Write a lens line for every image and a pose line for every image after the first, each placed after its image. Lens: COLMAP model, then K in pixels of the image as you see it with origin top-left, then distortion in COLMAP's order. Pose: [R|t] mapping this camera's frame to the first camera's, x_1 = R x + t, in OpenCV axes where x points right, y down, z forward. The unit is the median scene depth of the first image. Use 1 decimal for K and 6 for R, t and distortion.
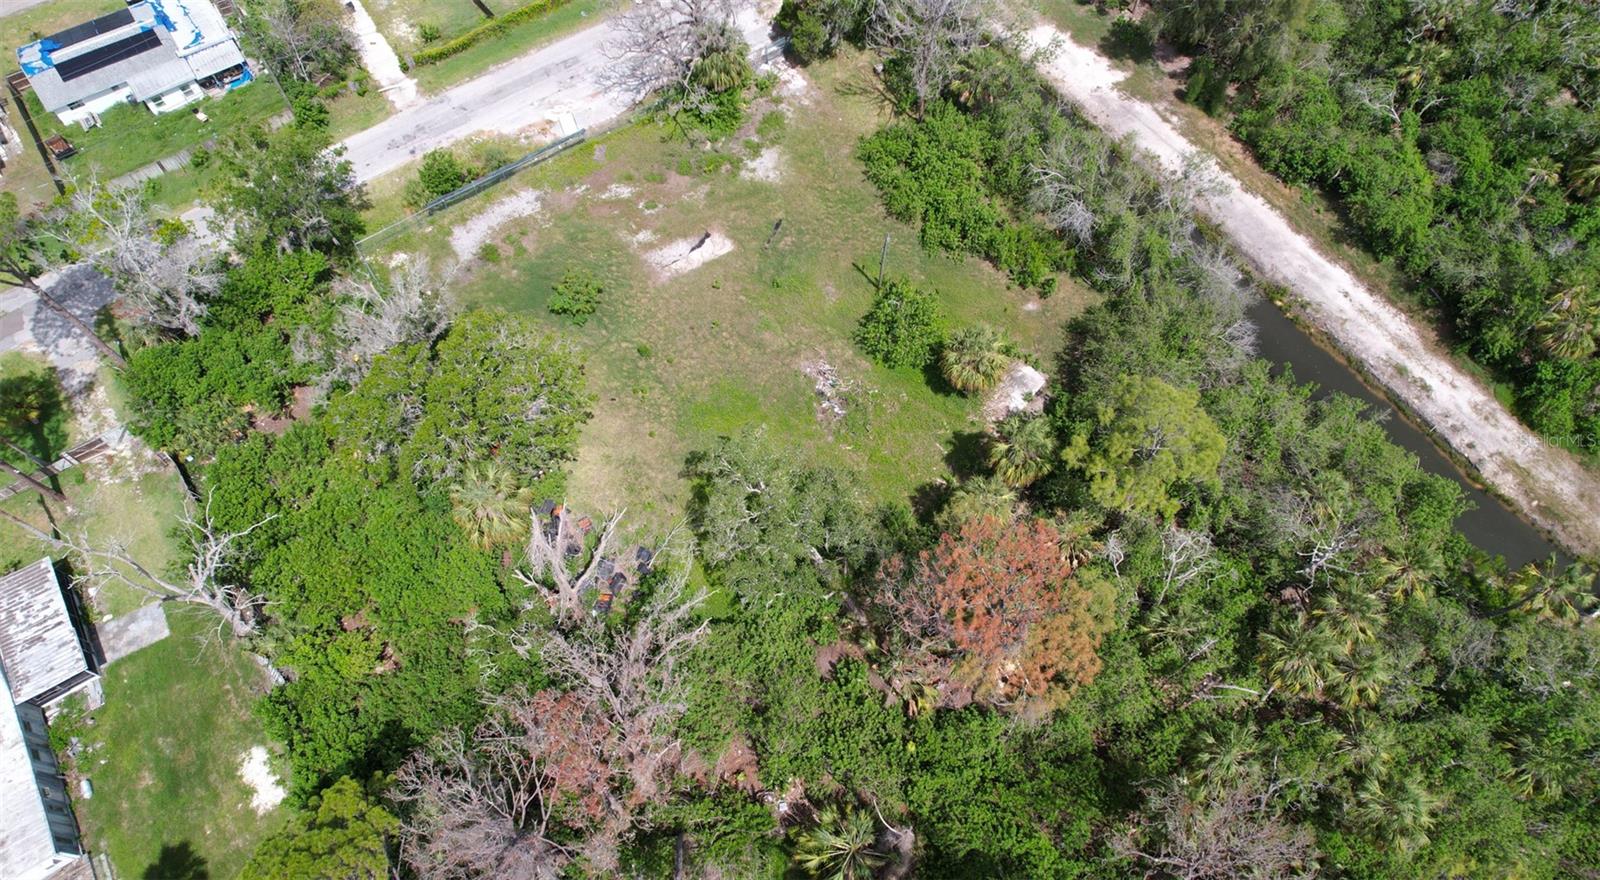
lens RADIAL K [[1021.3, 0, 807.4], [0, 1021.3, 441.5], [0, 0, 1]] dist [-0.081825, 0.077715]
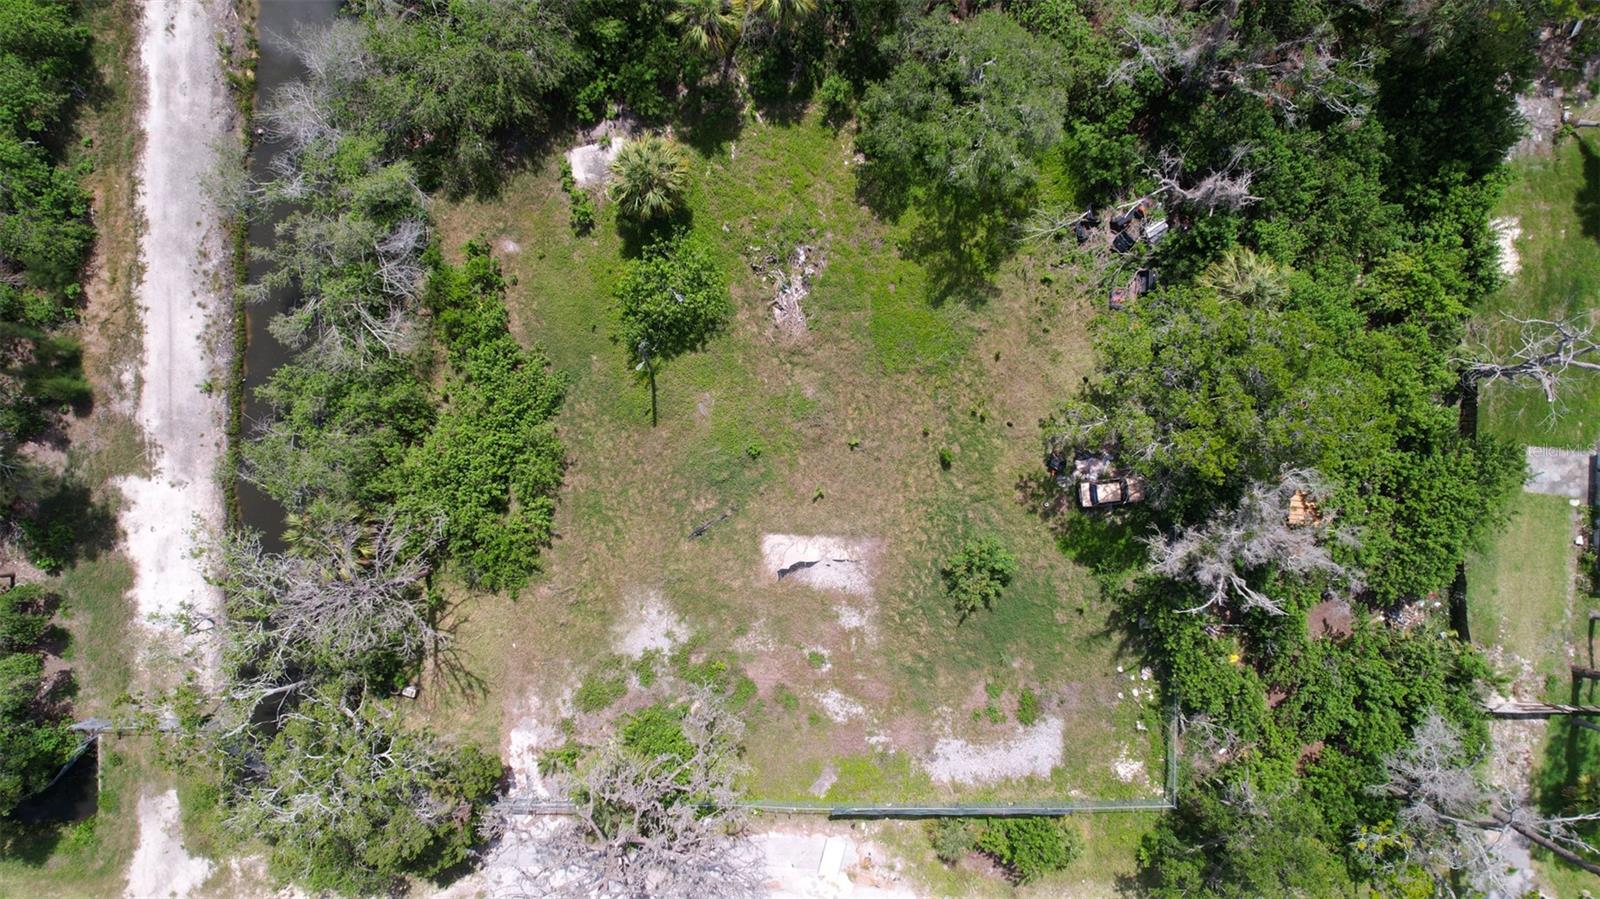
lens RADIAL K [[1022.9, 0, 807.5], [0, 1022.9, 453.8], [0, 0, 1]] dist [-0.076794, 0.071892]
pose [[-0.815613, -0.578479, -0.011701, -0.052939], [0.501533, -0.716920, 0.484241, -0.500009], [-0.288512, 0.389085, 0.874856, 0.288529]]
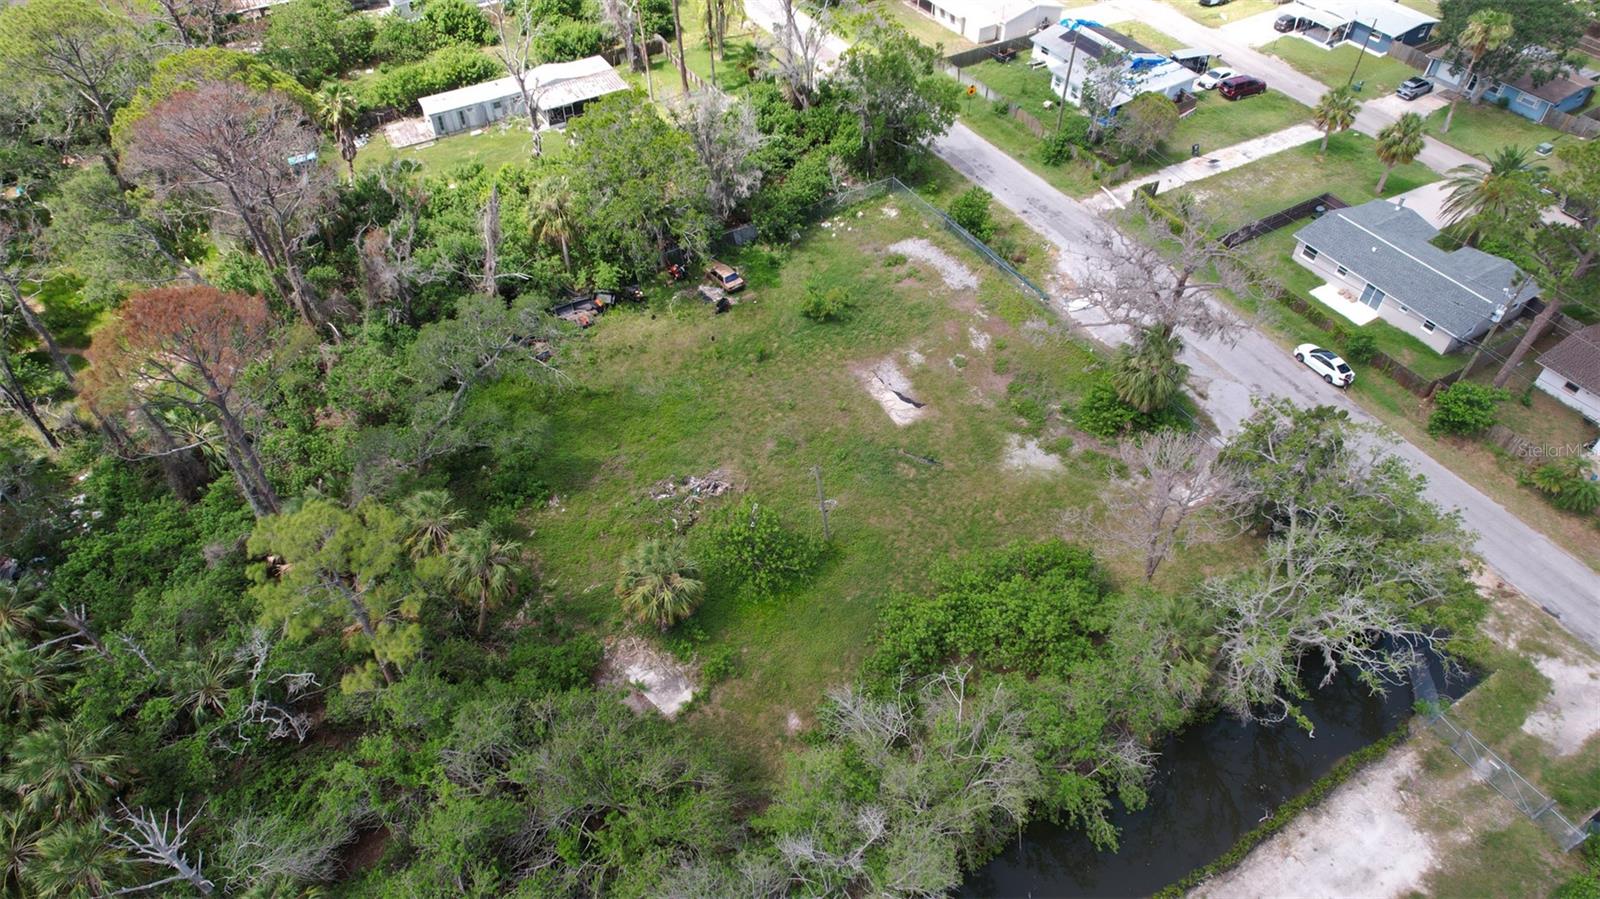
lens RADIAL K [[1022.9, 0, 807.5], [0, 1022.9, 453.8], [0, 0, 1]] dist [-0.076794, 0.071892]
pose [[-0.074500, 0.715417, -0.694715, 0.555673], [-0.872521, 0.290561, 0.392787, -0.455145], [0.482863, 0.635416, 0.602569, 0.445215]]
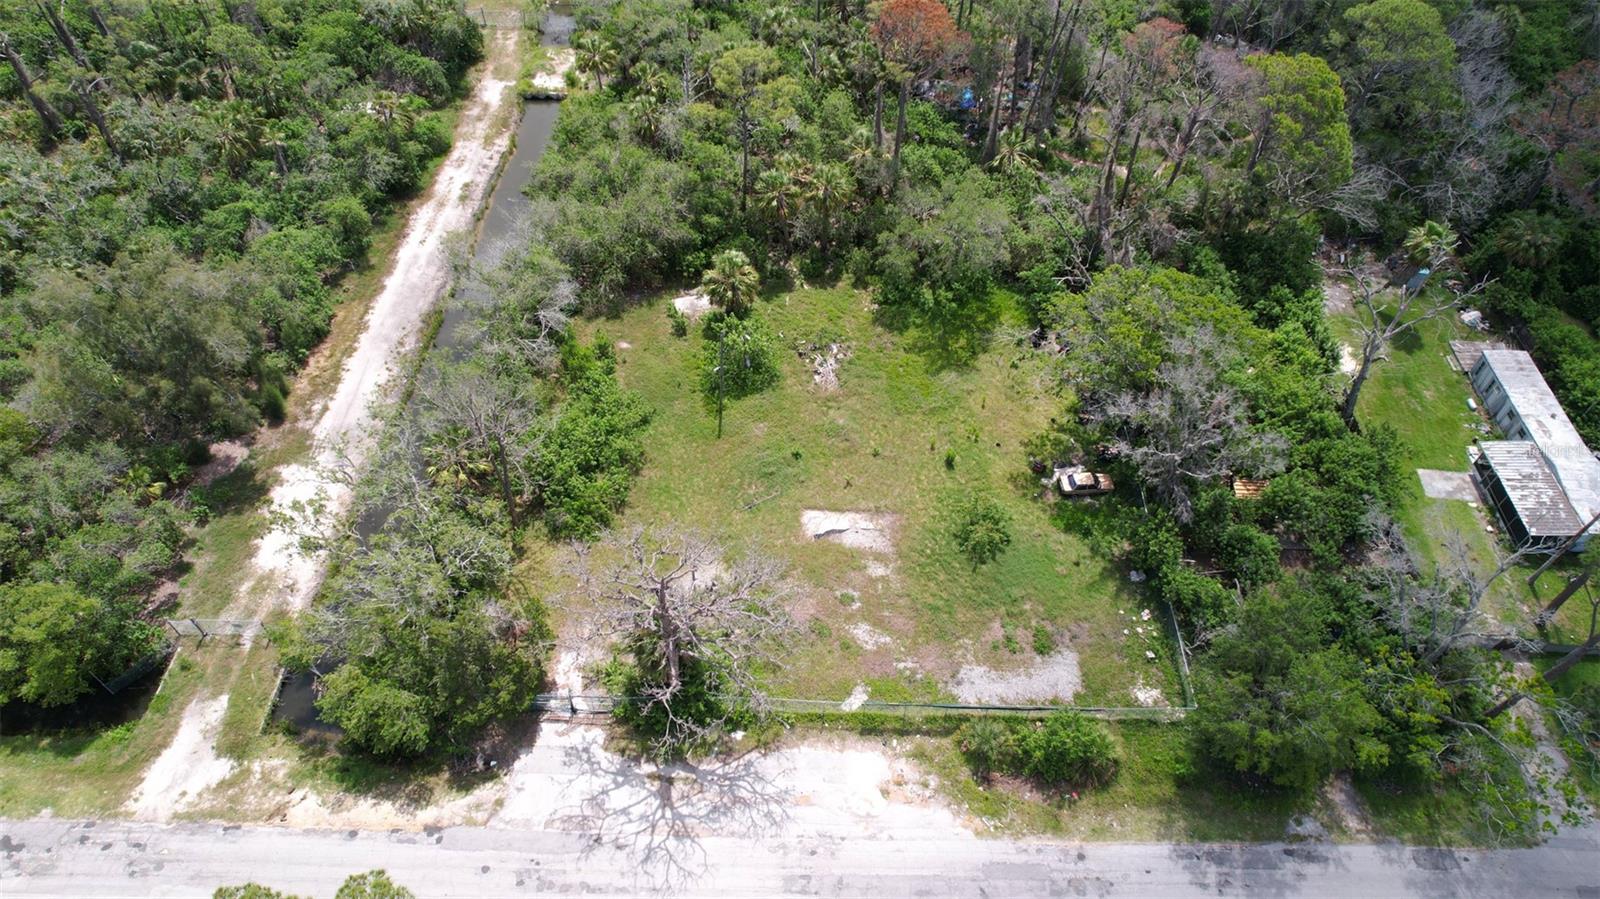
lens RADIAL K [[1022.9, 0, 807.5], [0, 1022.9, 453.8], [0, 0, 1]] dist [-0.076794, 0.071892]
pose [[-0.804439, -0.453814, 0.383315, -0.403557], [0.513591, -0.207081, 0.832672, -0.942848], [-0.298501, 0.866701, 0.399659, 0.578524]]
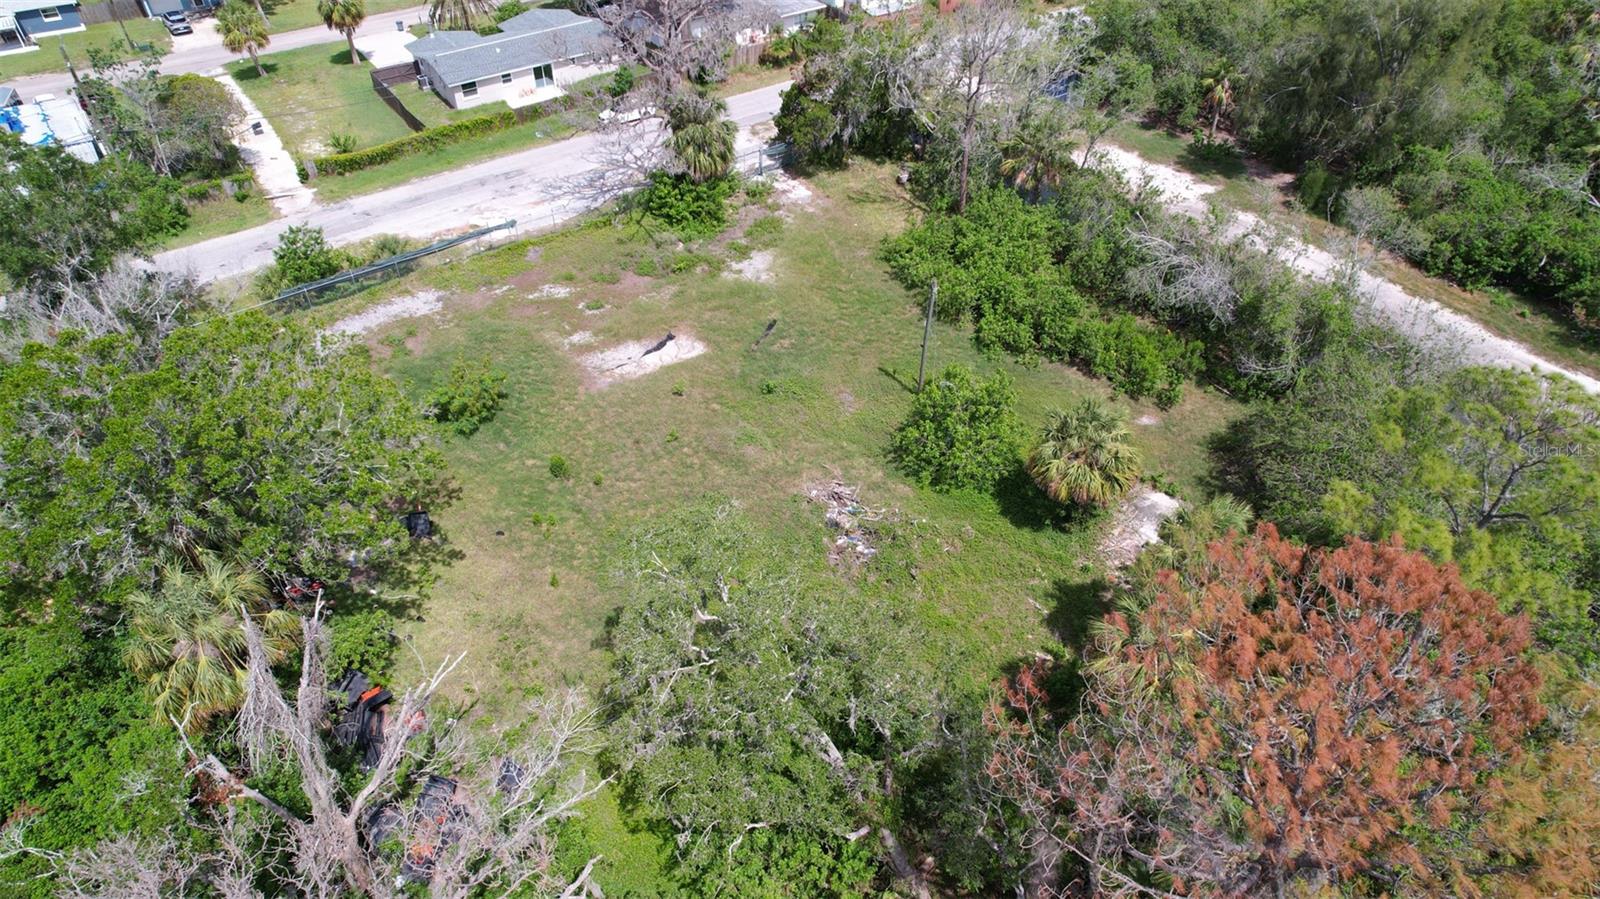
lens RADIAL K [[1022.9, 0, 807.5], [0, 1022.9, 453.8], [0, 0, 1]] dist [-0.076794, 0.071892]
pose [[0.999994, 0.001903, -0.002797, -0.001468], [-0.002727, 0.942614, -0.333872, 0.108088], [0.002002, 0.333878, 0.942614, 0.362614]]
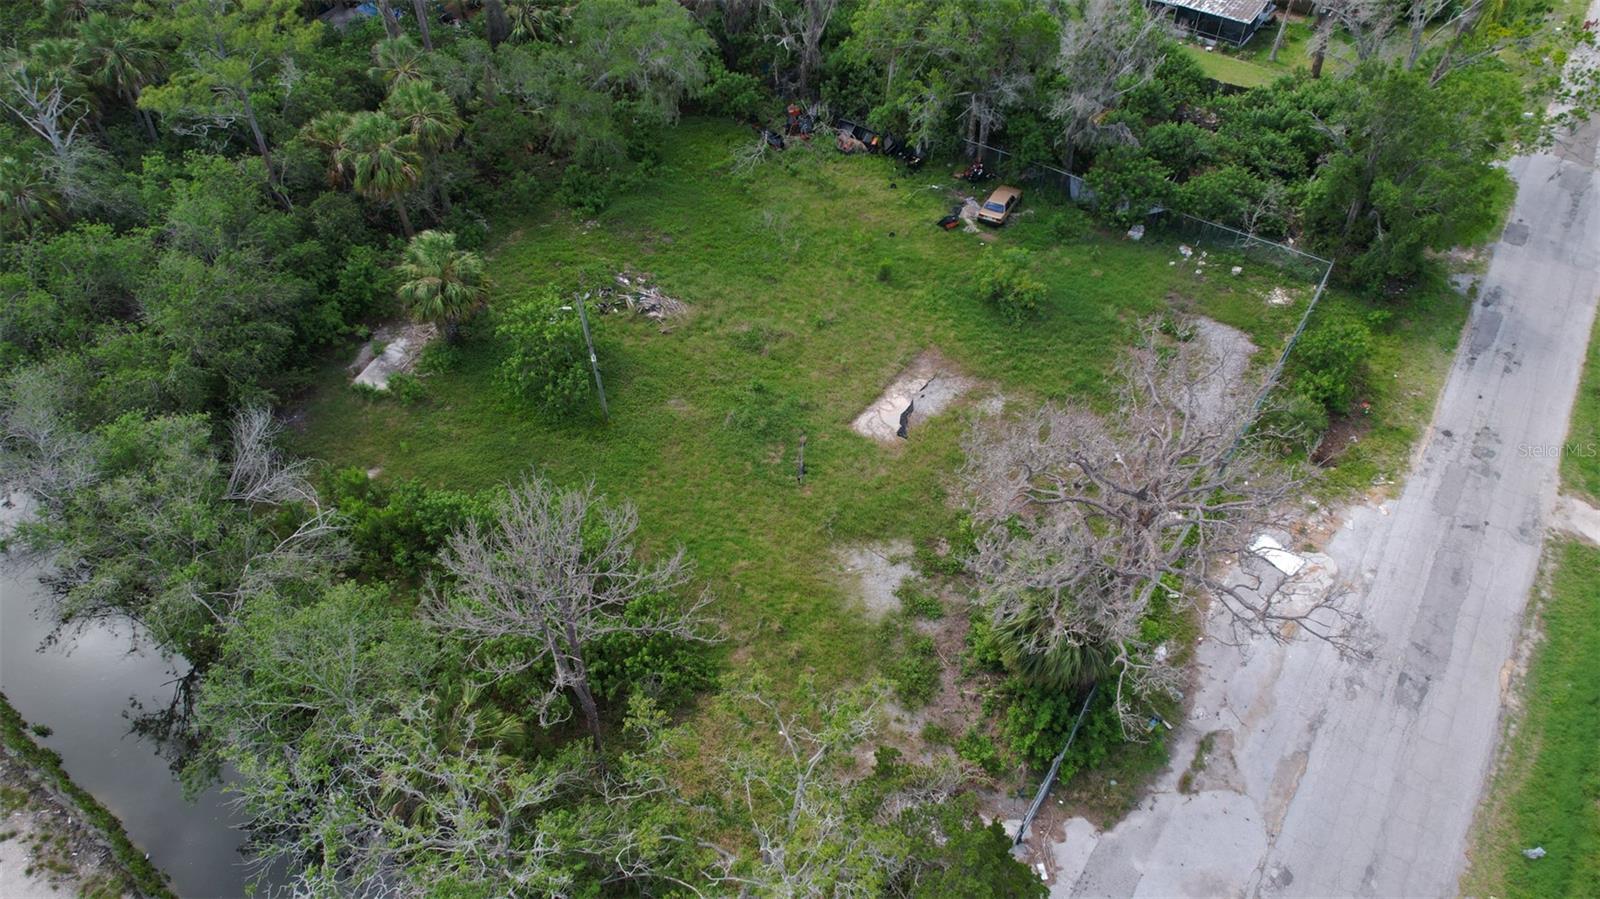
lens RADIAL K [[1022.9, 0, 807.5], [0, 1022.9, 453.8], [0, 0, 1]] dist [-0.076794, 0.071892]
pose [[-0.940182, 0.251464, -0.229835, 0.101465], [-0.295543, -0.266482, 0.917410, -0.757830], [0.169449, 0.930459, 0.324860, 0.800166]]
